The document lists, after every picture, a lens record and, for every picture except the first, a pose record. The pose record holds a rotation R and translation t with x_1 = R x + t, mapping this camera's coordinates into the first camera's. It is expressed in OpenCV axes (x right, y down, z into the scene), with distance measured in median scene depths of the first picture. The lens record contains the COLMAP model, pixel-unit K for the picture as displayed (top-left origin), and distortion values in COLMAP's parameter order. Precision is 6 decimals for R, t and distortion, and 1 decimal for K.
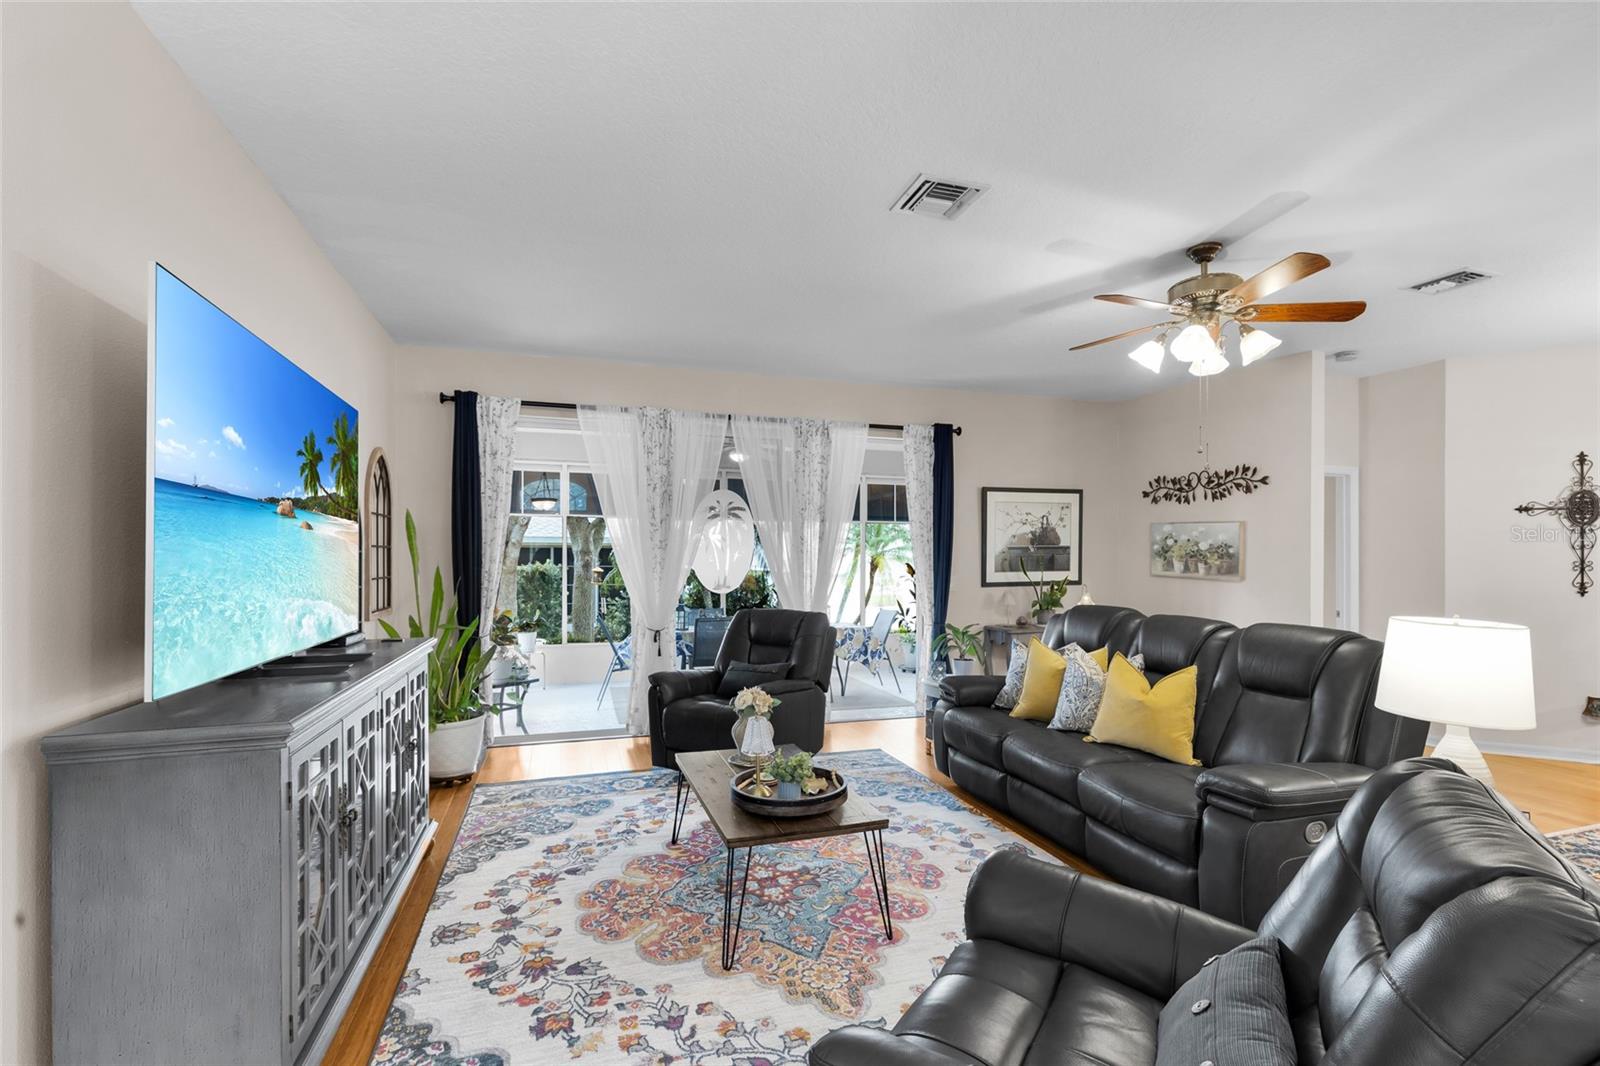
lens RADIAL K [[725.4, 0, 798.8], [0, 725.4, 562.3], [0, 0, 1]] dist [0.004381, 0.000228]
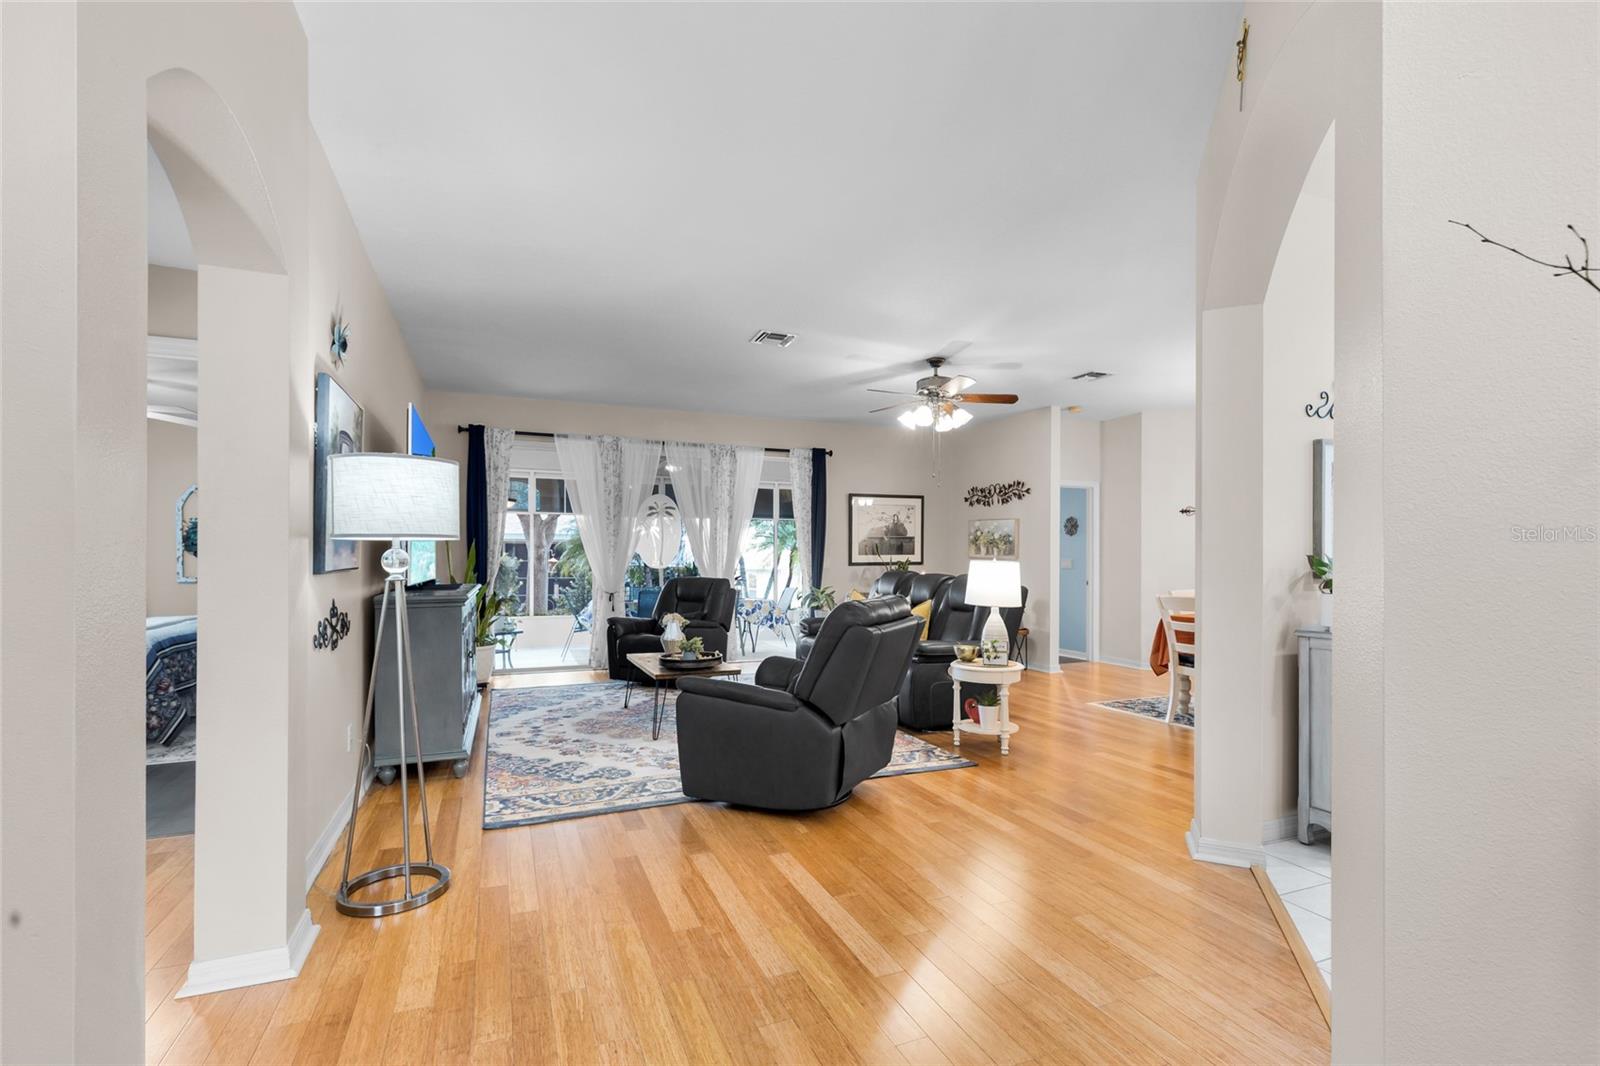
lens RADIAL K [[725.4, 0, 798.8], [0, 725.4, 562.3], [0, 0, 1]] dist [0.004381, 0.000228]
pose [[0.997118, 0.000562, 0.075858, 0.057961], [-0.000477, 0.999999, -0.001137, 0.032167], [-0.075859, 0.001097, 0.997118, -0.410663]]
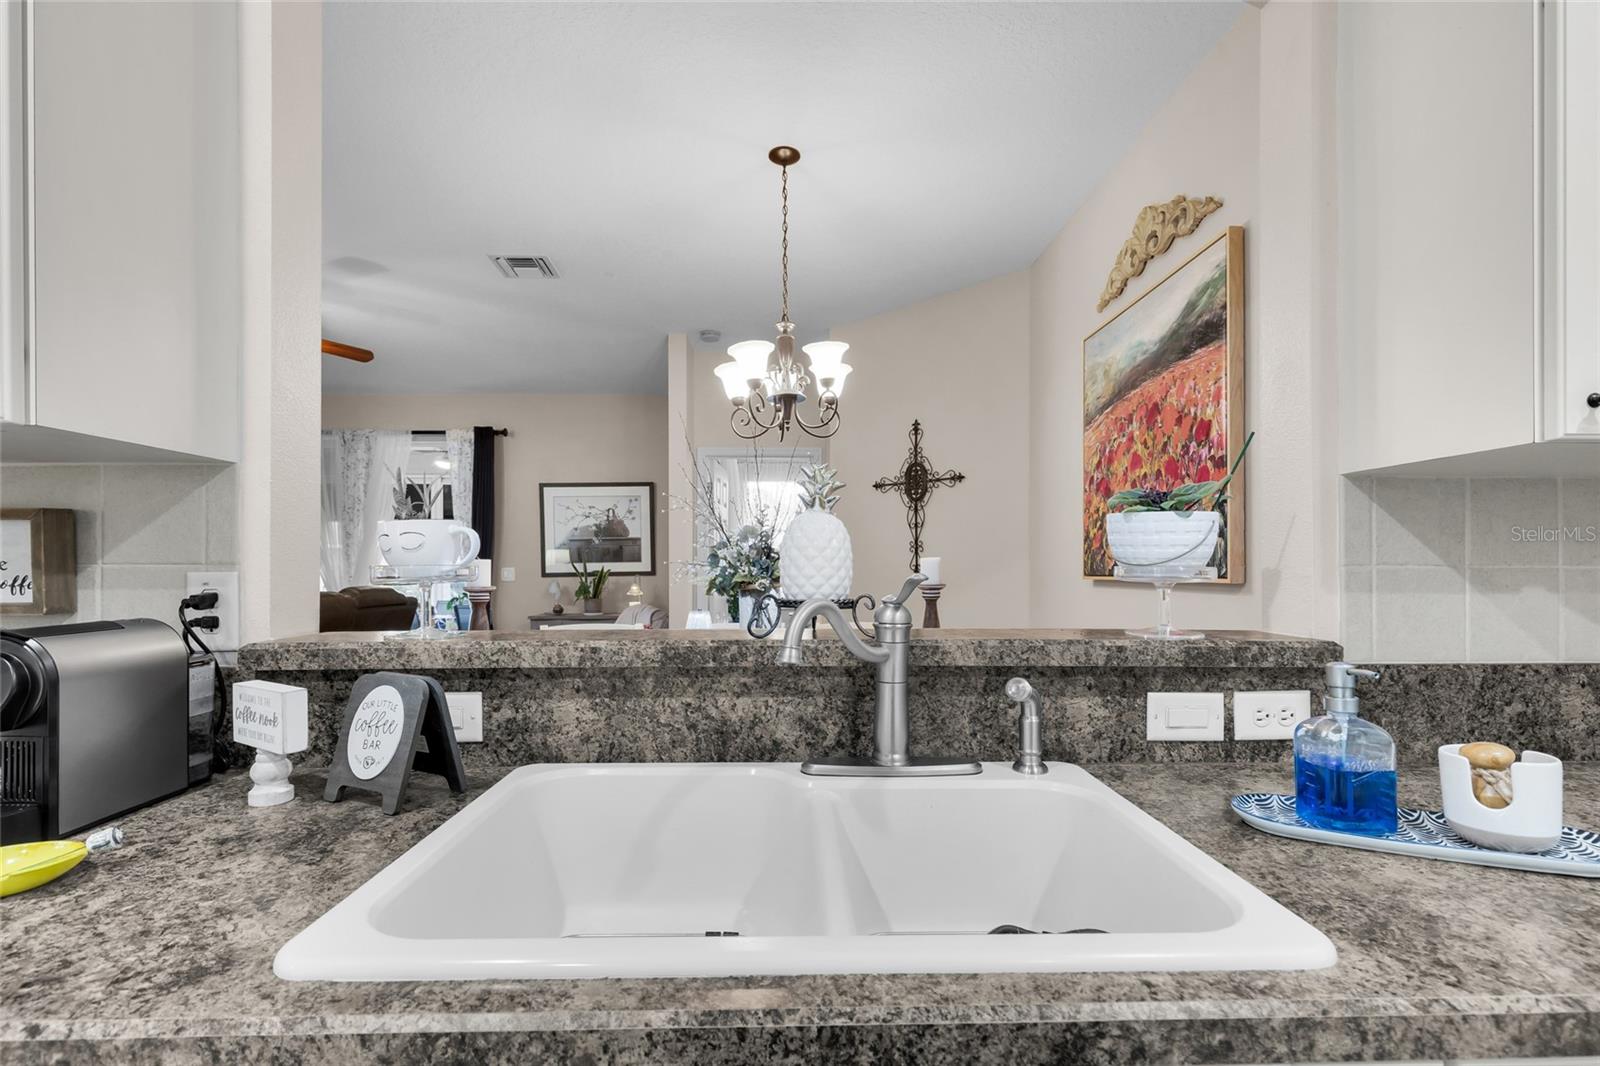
lens RADIAL K [[725.4, 0, 798.8], [0, 725.4, 562.3], [0, 0, 1]] dist [0.004381, 0.000228]
pose [[0.961577, -0.007471, -0.274432, 1.004722], [0.004728, 0.999932, -0.010655, 0.028272], [0.274493, 0.008948, 0.961547, 0.086774]]
